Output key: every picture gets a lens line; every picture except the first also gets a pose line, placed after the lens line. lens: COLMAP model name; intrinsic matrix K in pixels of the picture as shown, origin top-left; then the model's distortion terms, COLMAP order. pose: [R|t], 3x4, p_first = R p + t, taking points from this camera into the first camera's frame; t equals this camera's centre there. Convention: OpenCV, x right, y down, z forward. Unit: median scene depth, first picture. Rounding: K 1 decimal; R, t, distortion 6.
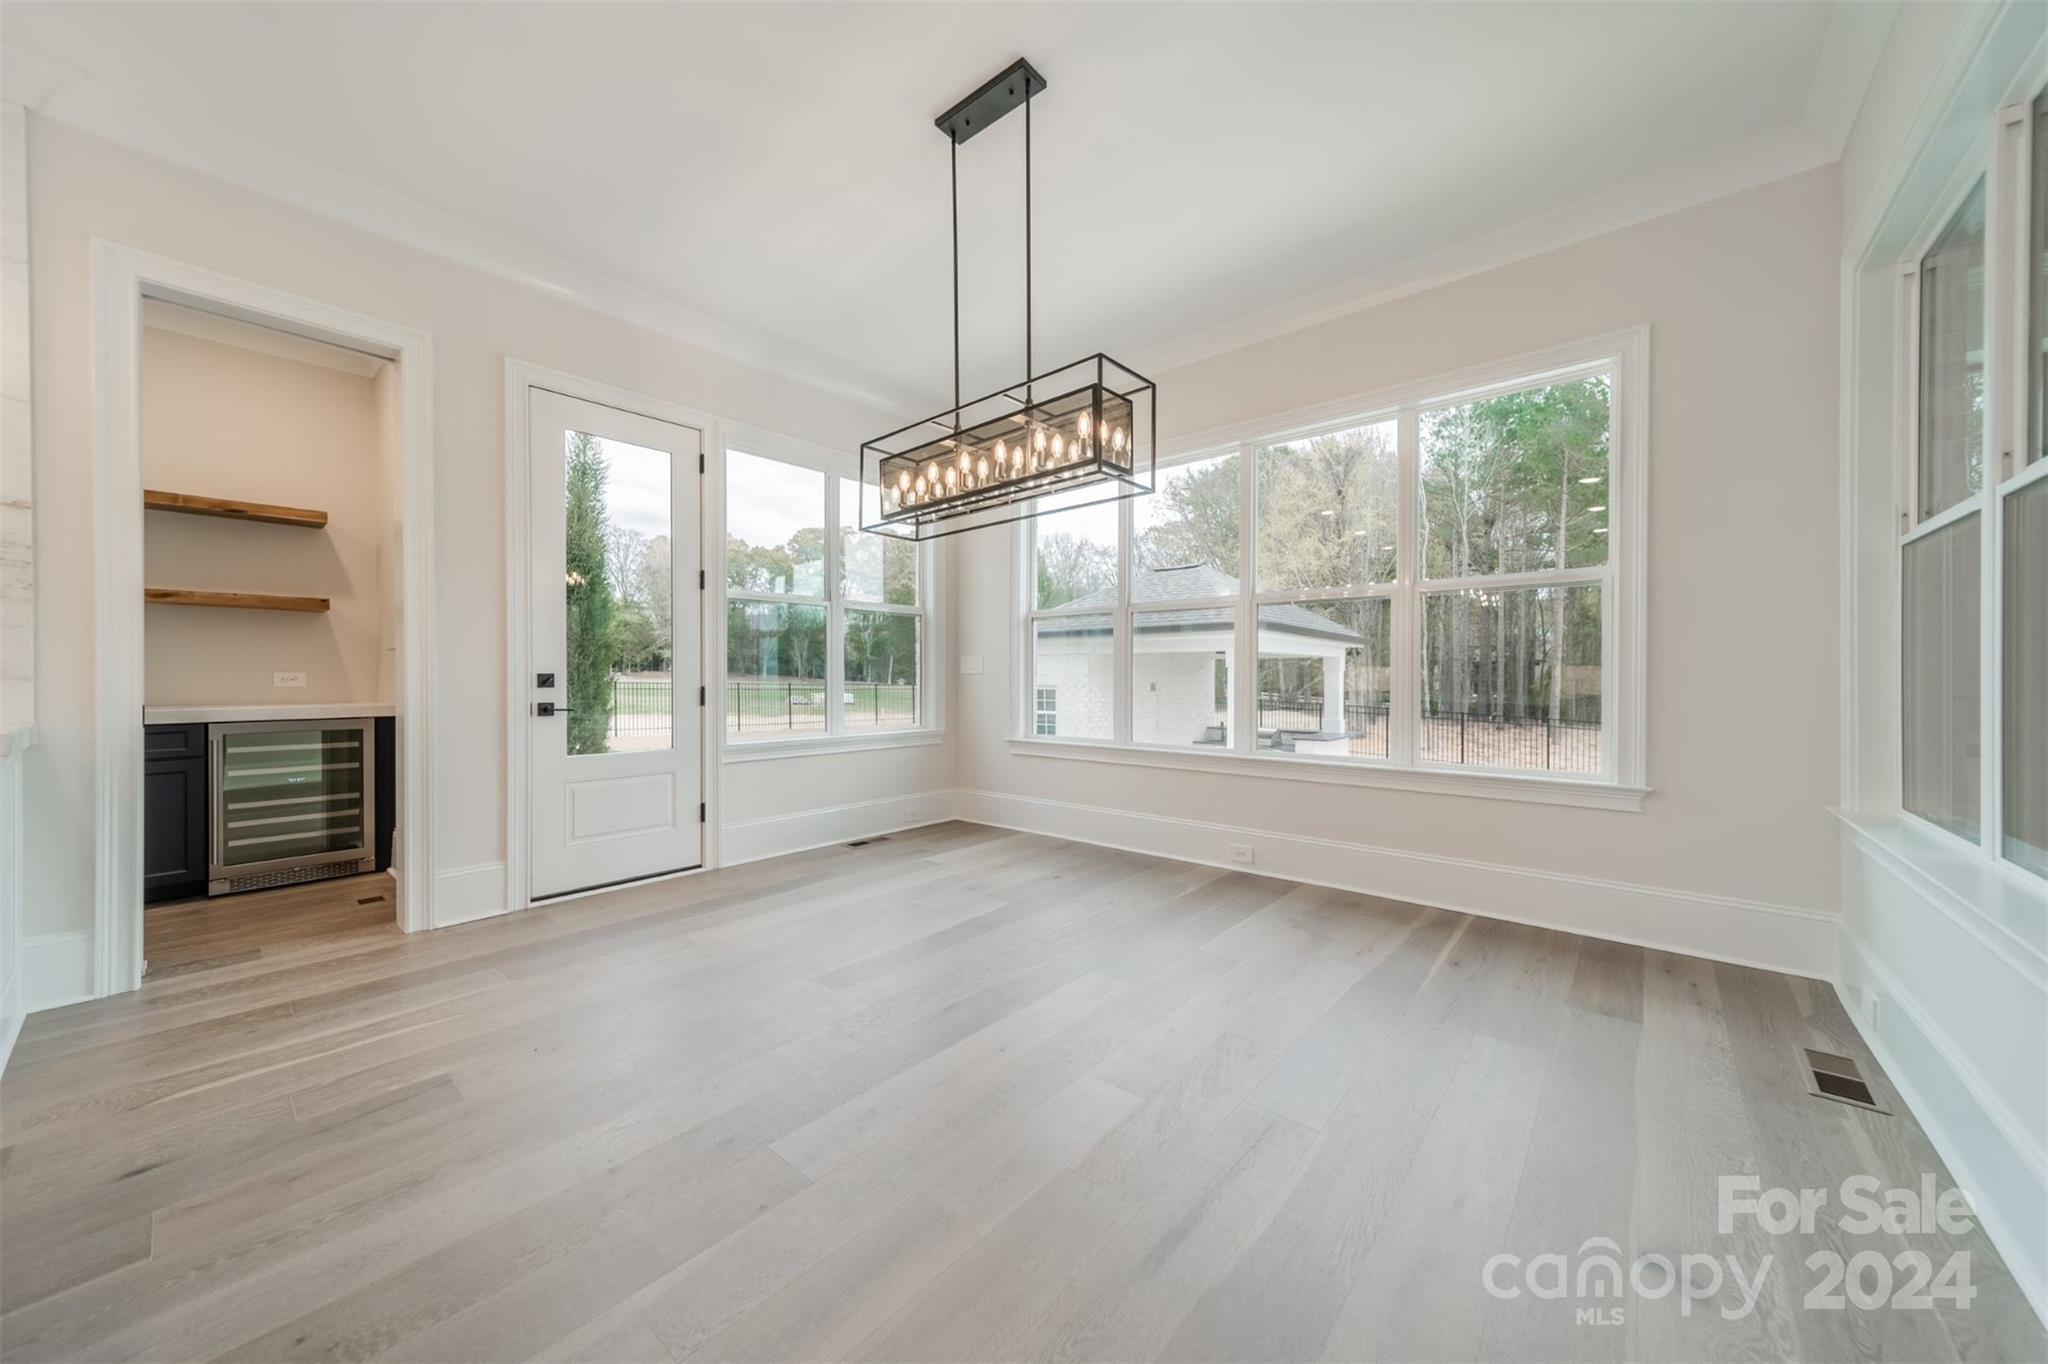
lens RADIAL K [[723.2, 0, 1024.0], [0, 723.2, 682.0], [0, 0, 1]] dist [0.008508, 0.000018]
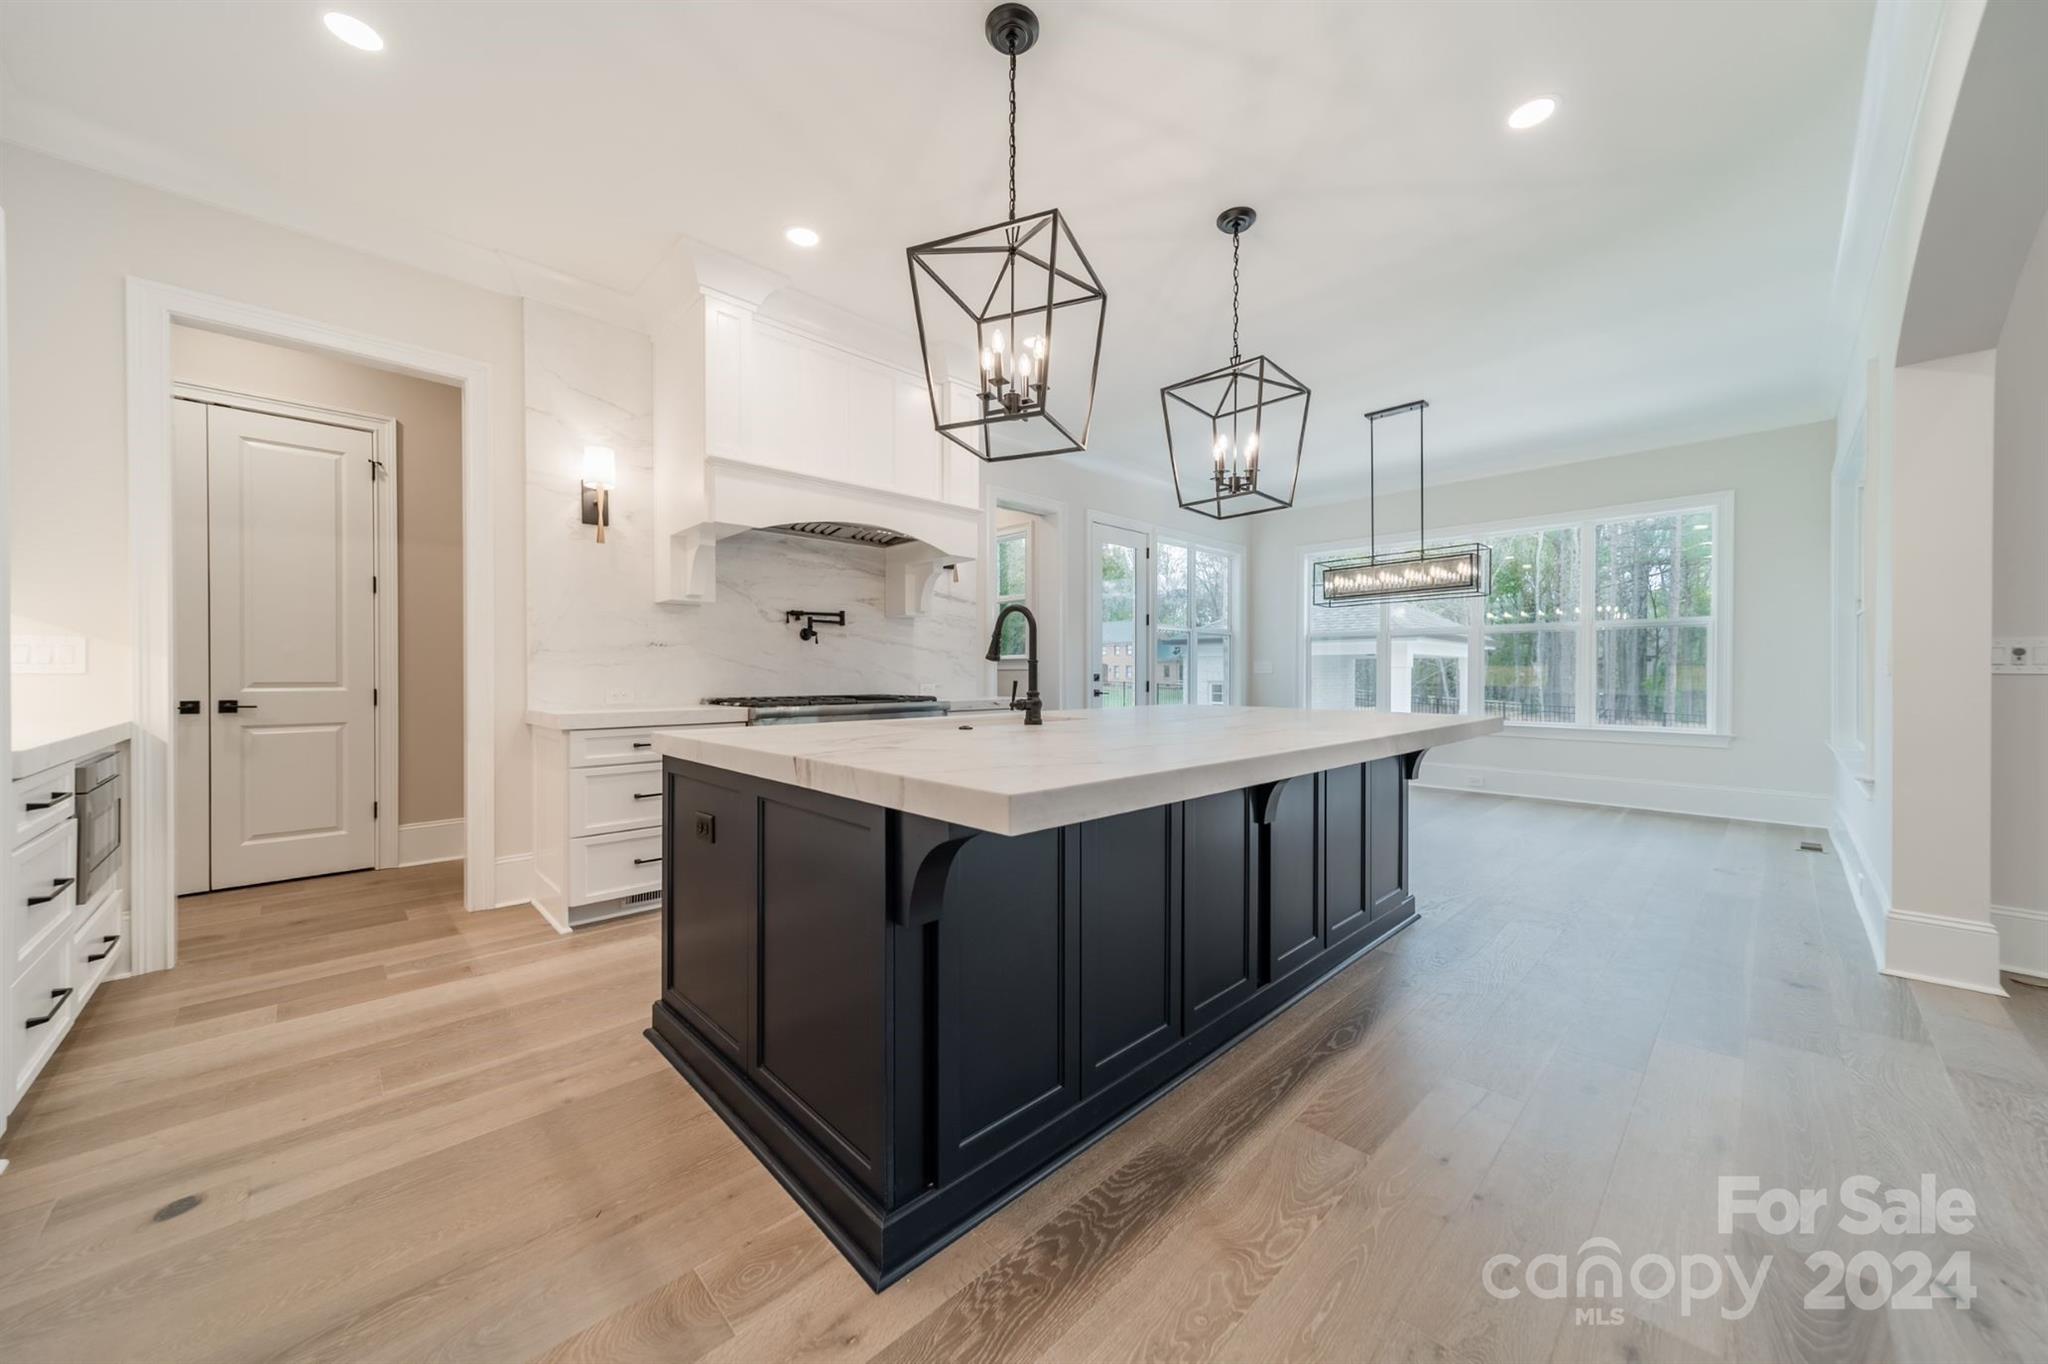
lens RADIAL K [[723.2, 0, 1024.0], [0, 723.2, 682.0], [0, 0, 1]] dist [0.008508, 0.000018]
pose [[0.995729, 0.000691, -0.092319, -0.561737], [-0.000135, 0.999982, 0.006036, -0.001801], [0.092321, -0.005998, 0.995711, -0.739804]]
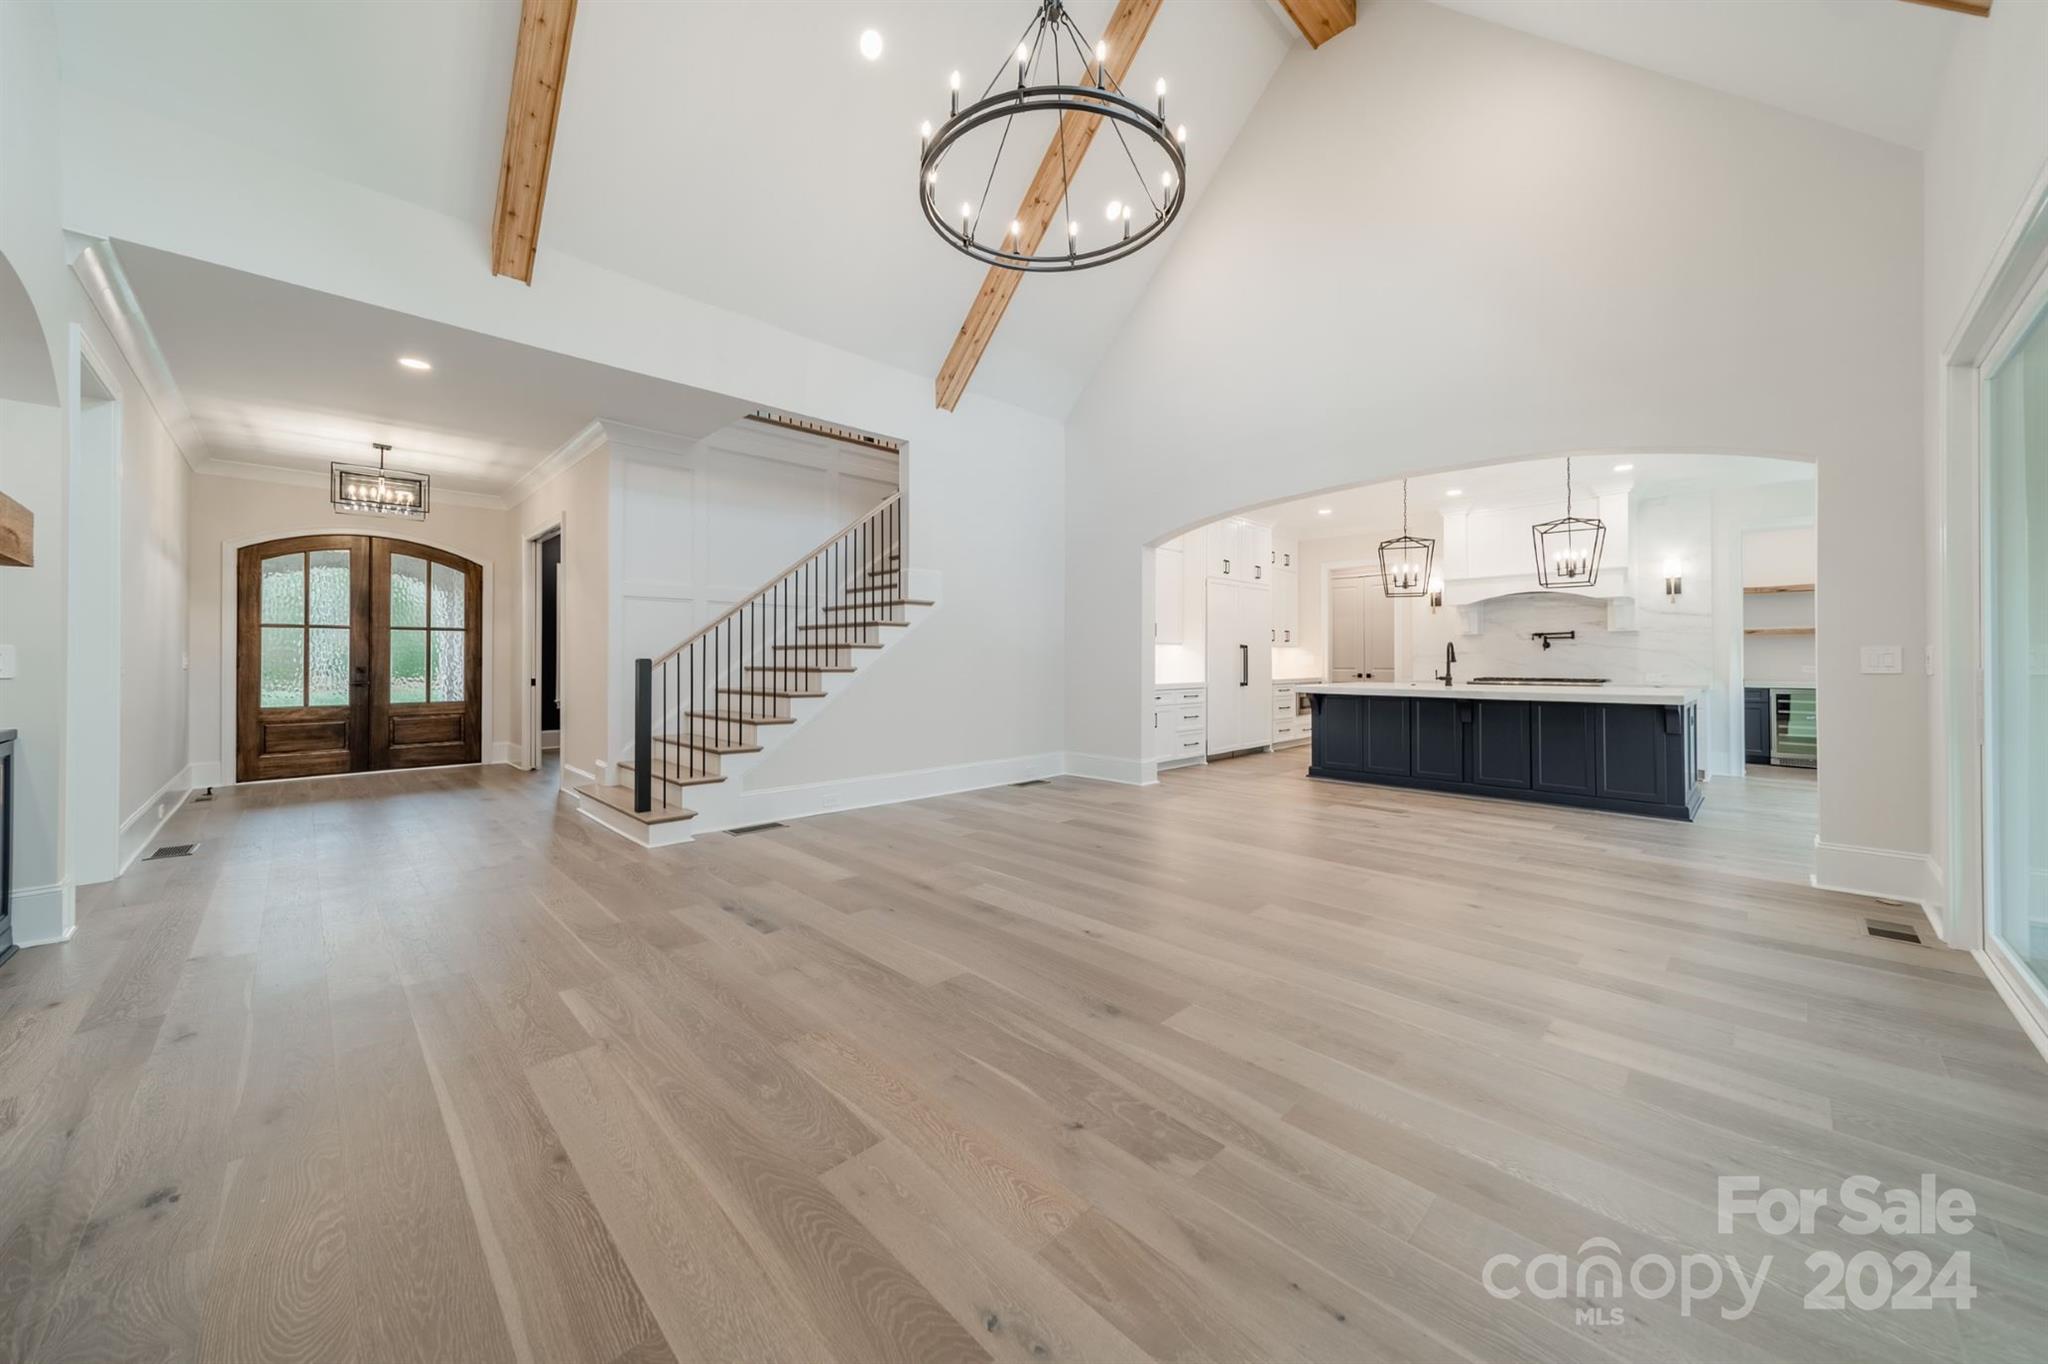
lens RADIAL K [[728.9, 0, 1026.7], [0, 728.9, 651.9], [0, 0, 1]] dist [0.009240, 0.000084]
pose [[-0.083570, -0.013080, -0.996416, 1.180793], [-0.005357, 0.999905, -0.012676, -0.013878], [0.996487, 0.004278, -0.083633, -0.965913]]
